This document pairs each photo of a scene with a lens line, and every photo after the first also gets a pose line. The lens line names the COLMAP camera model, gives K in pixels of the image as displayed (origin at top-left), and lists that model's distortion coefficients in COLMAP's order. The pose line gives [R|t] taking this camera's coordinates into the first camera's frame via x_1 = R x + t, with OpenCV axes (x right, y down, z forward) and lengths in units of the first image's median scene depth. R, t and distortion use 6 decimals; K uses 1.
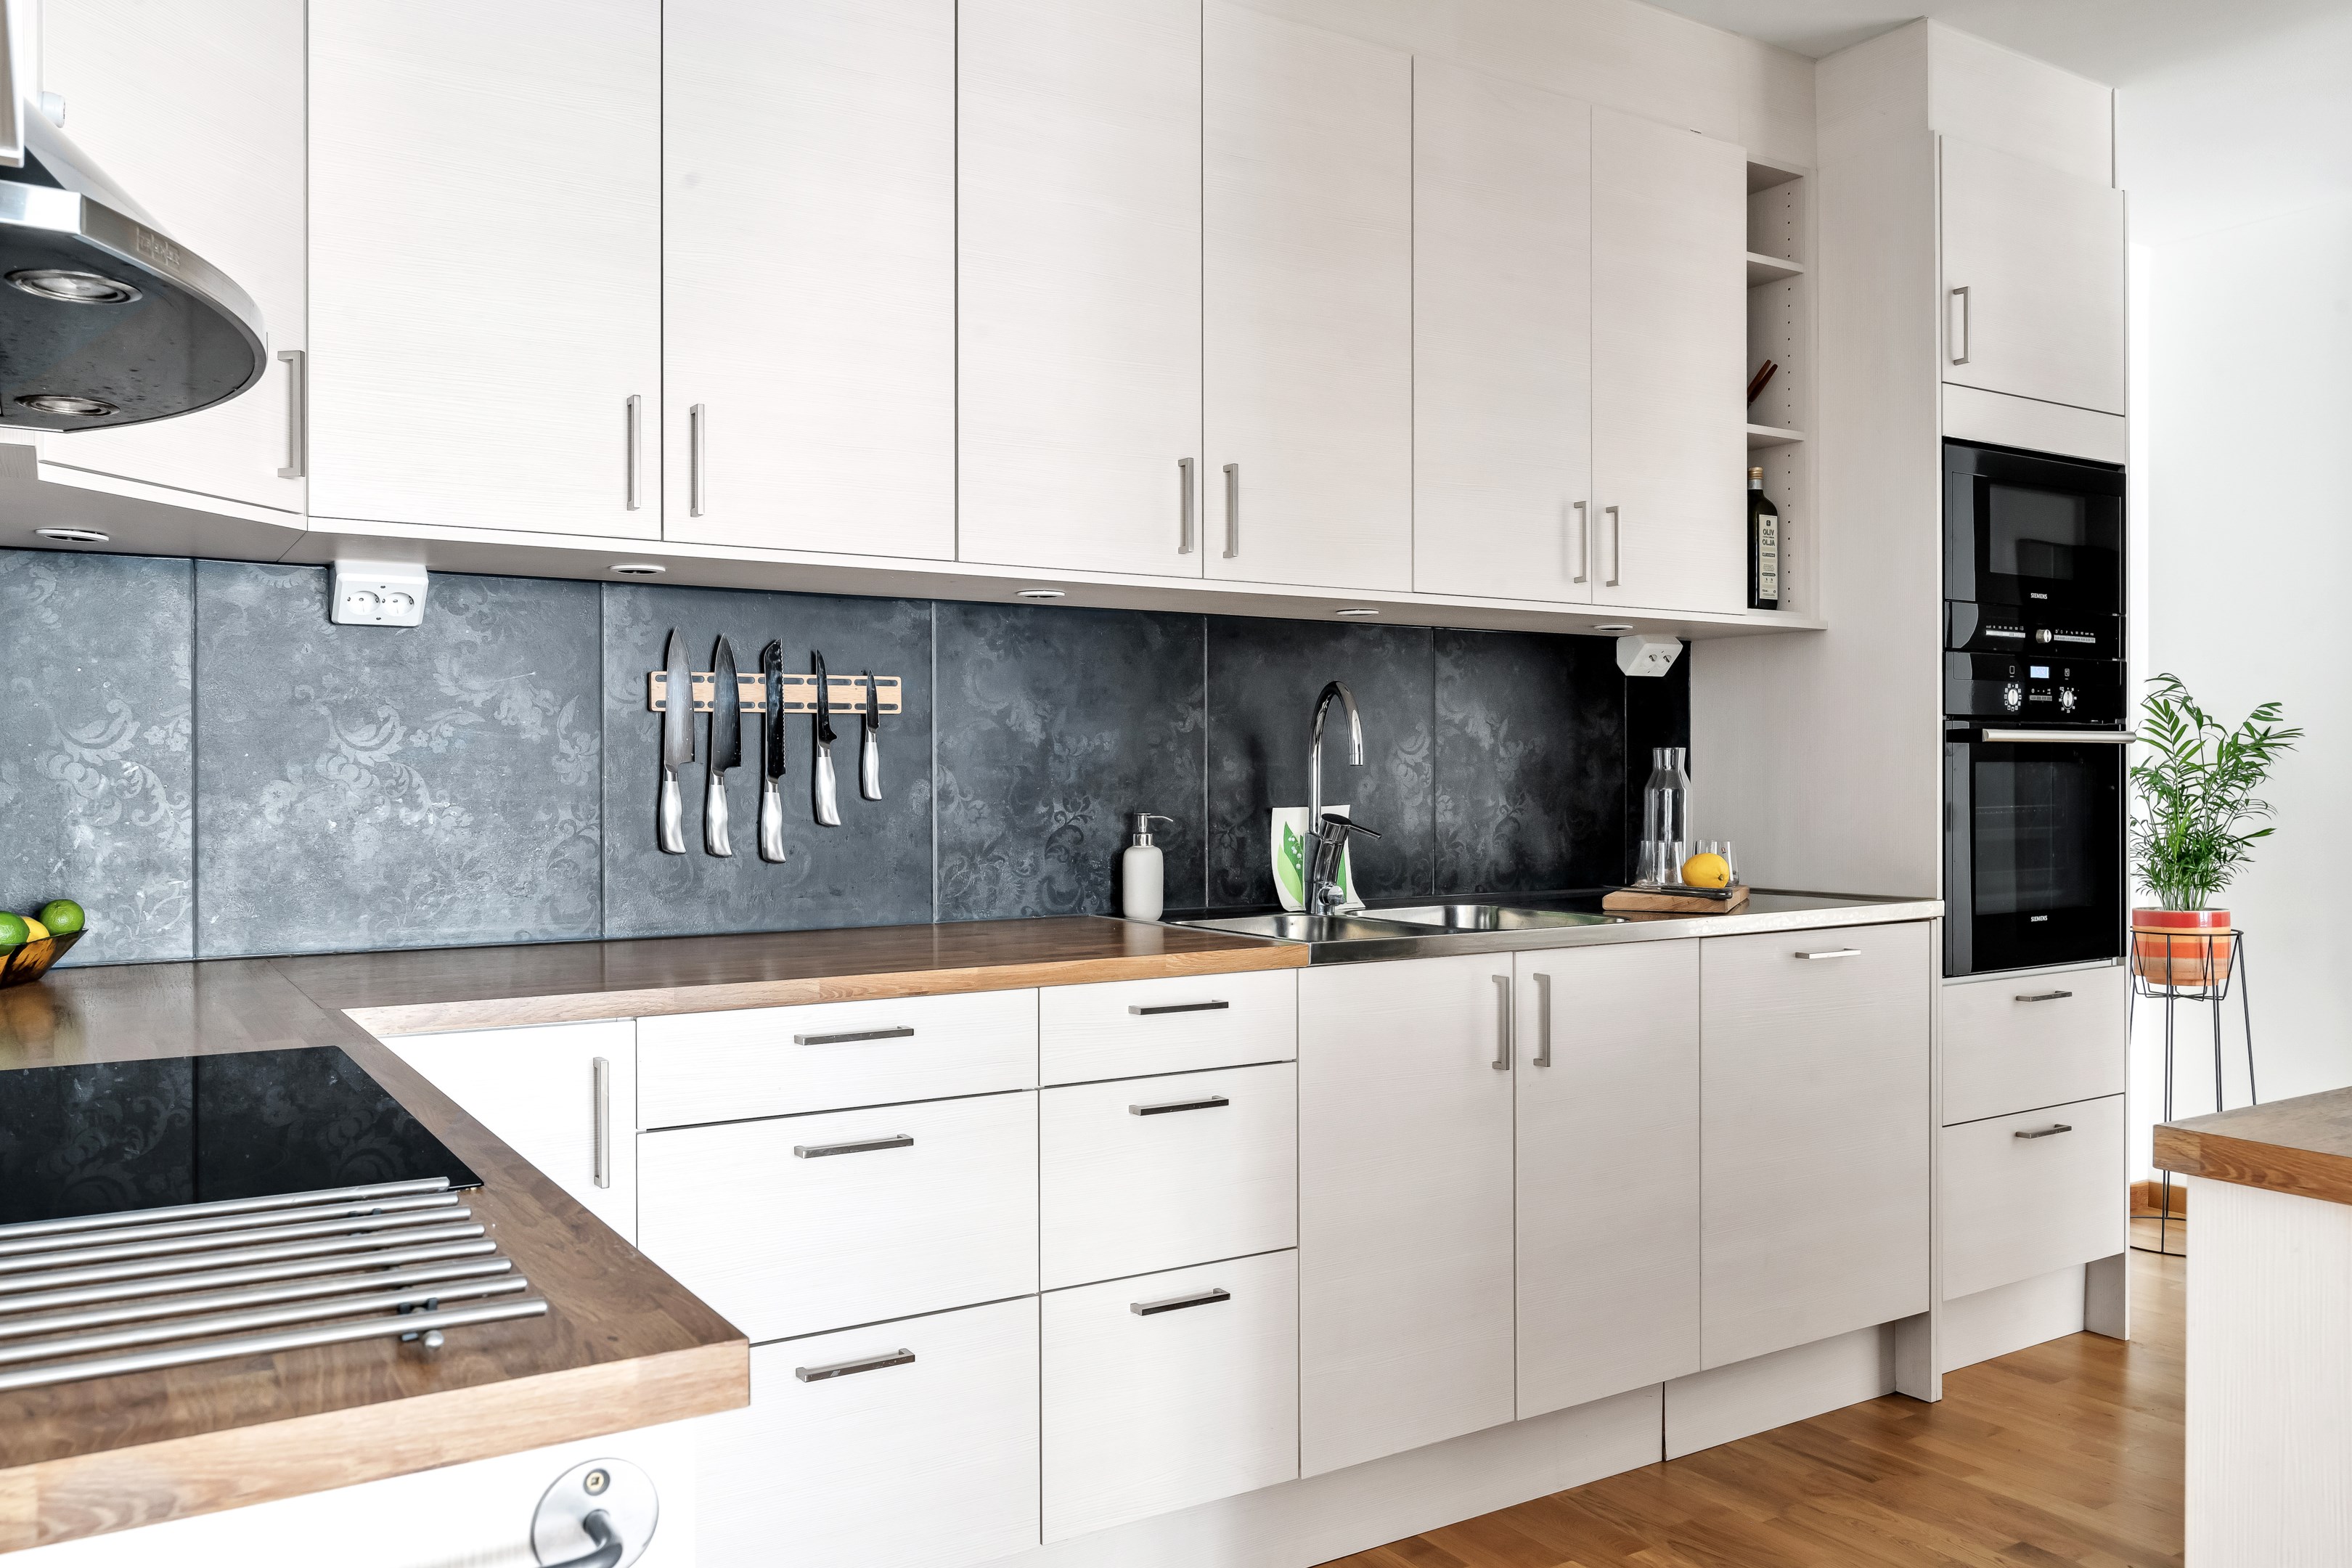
lens RADIAL K [[1723.7, 0, 1168.6], [0, 1723.7, 786.2], [0, 0, 1]] dist [-0.006072, 0.008202]
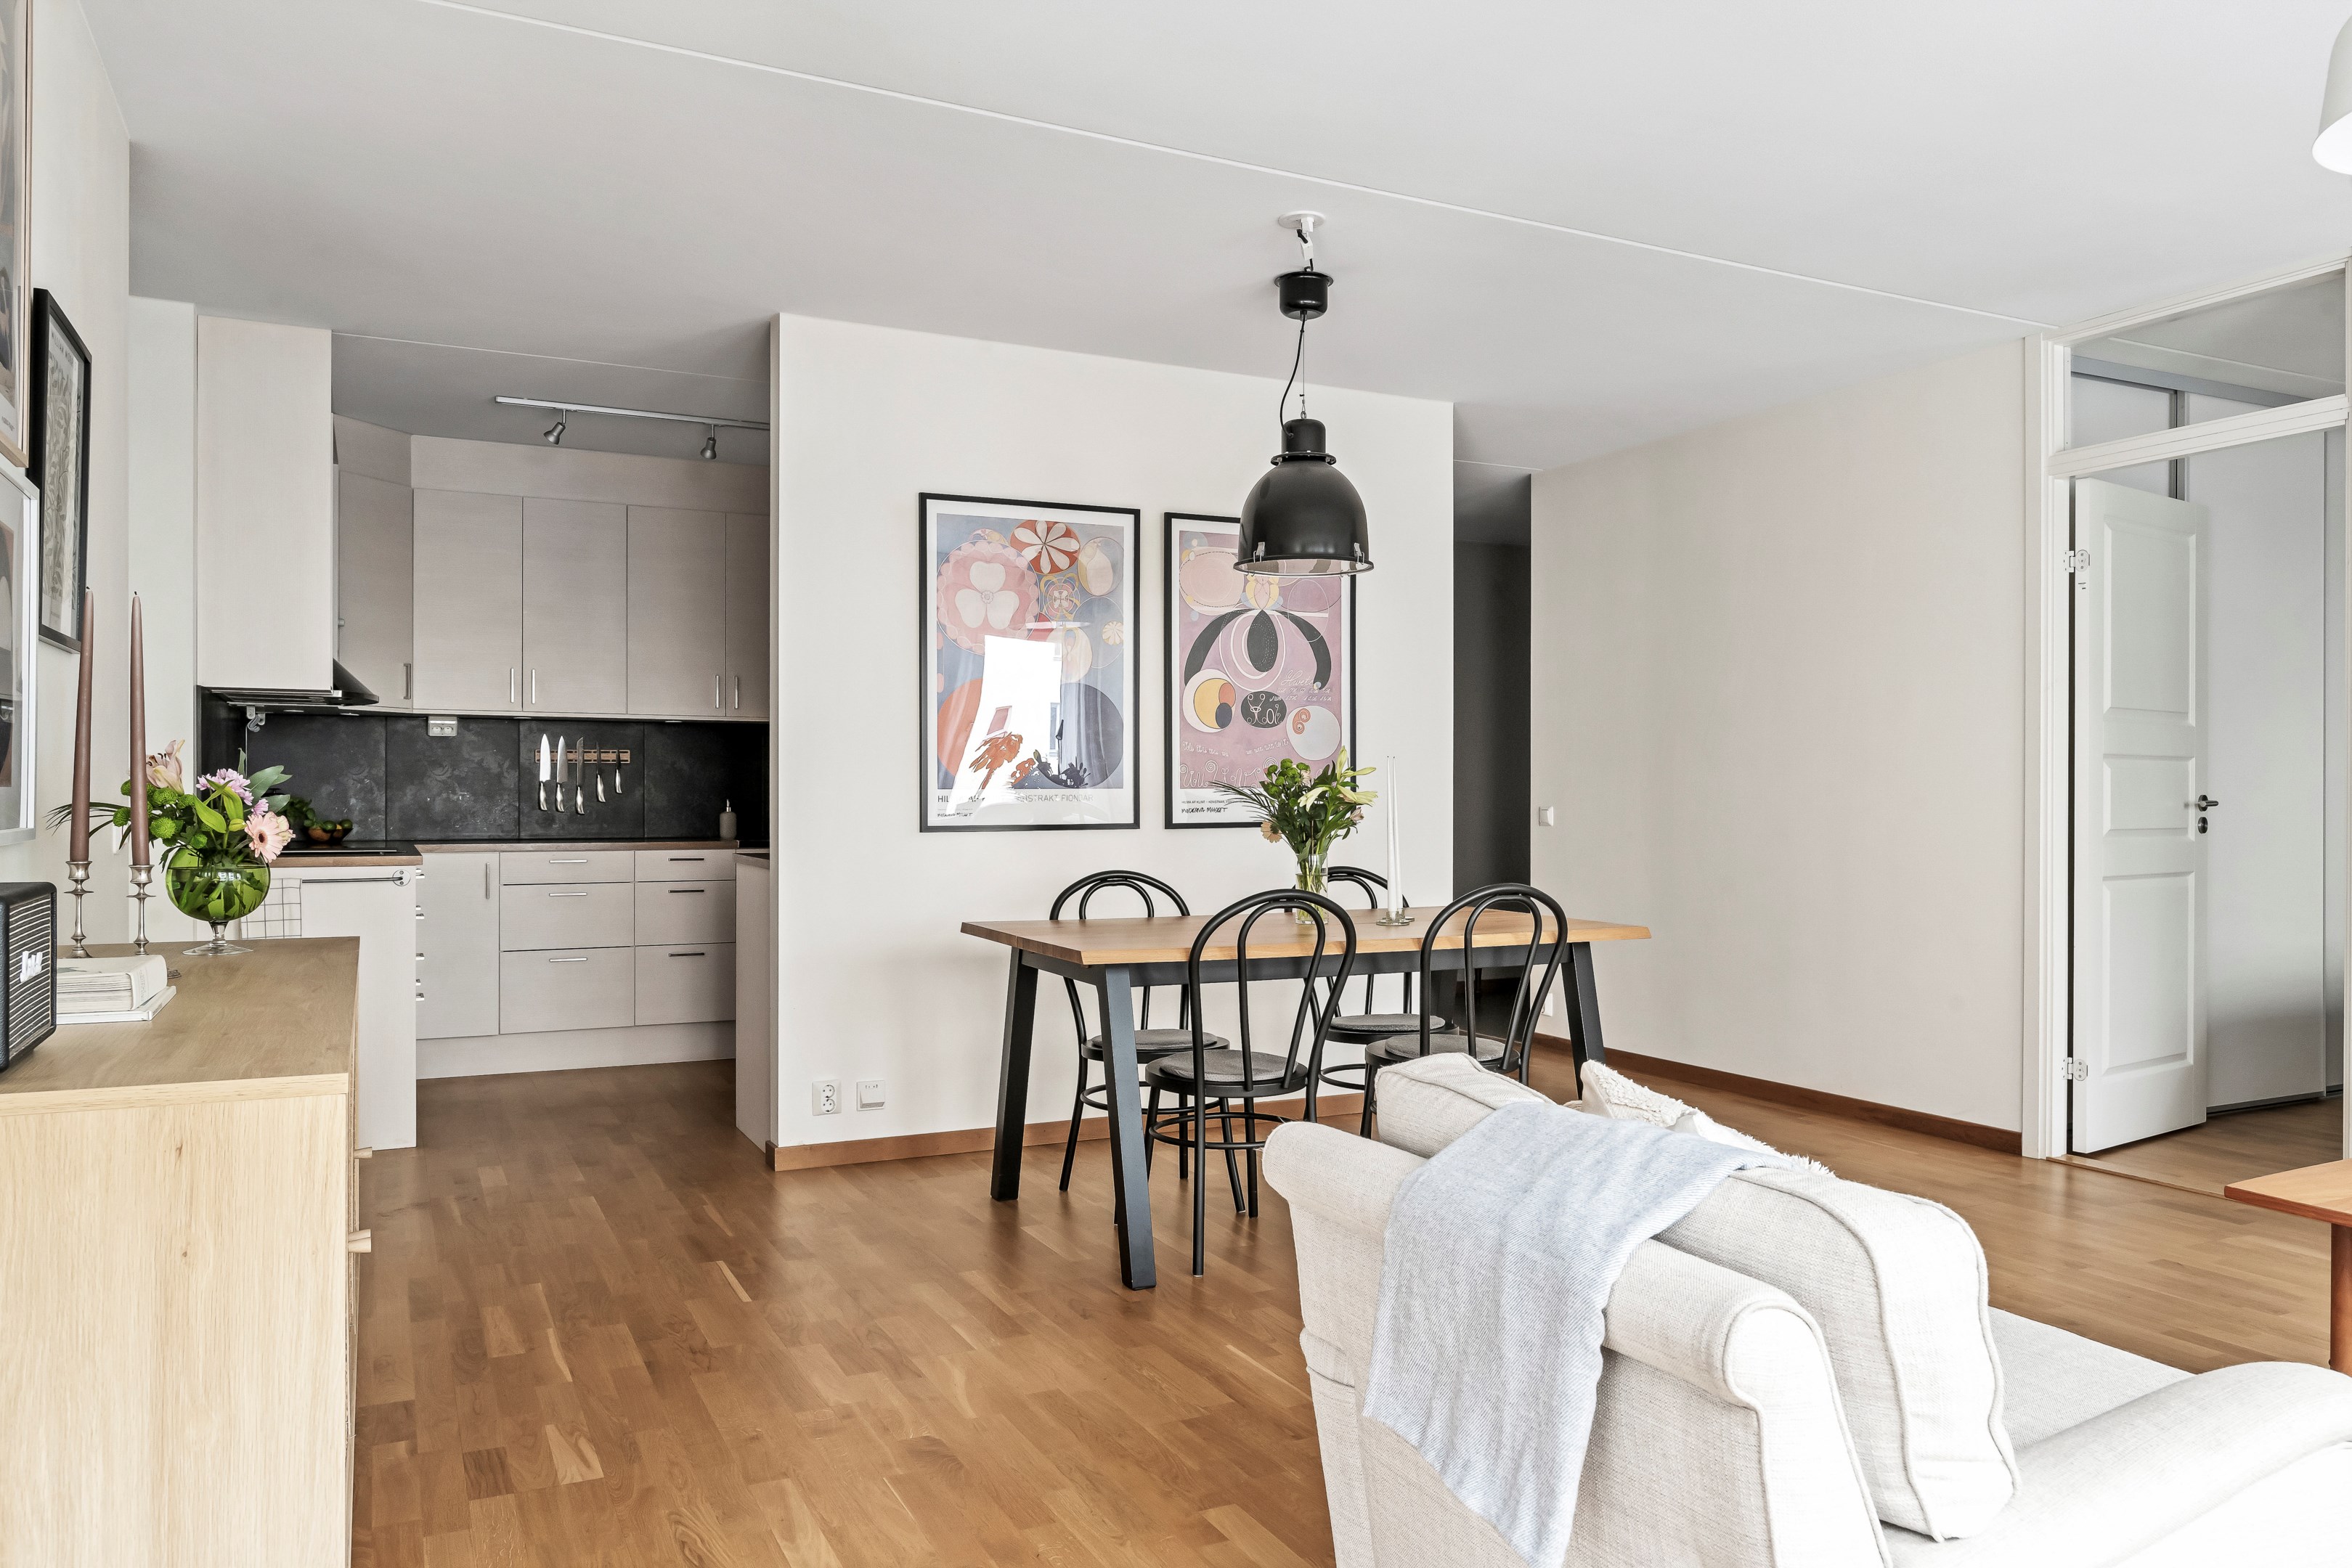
lens RADIAL K [[1591.4, 0, 1182.1], [0, 1591.4, 785.3], [0, 0, 1]] dist [-0.002174, 0.002312]
pose [[0.995201, 0.005511, -0.097692, 1.160544], [-0.006411, 0.999940, -0.008902, 0.013845], [0.097638, 0.009485, 0.995177, -1.746596]]
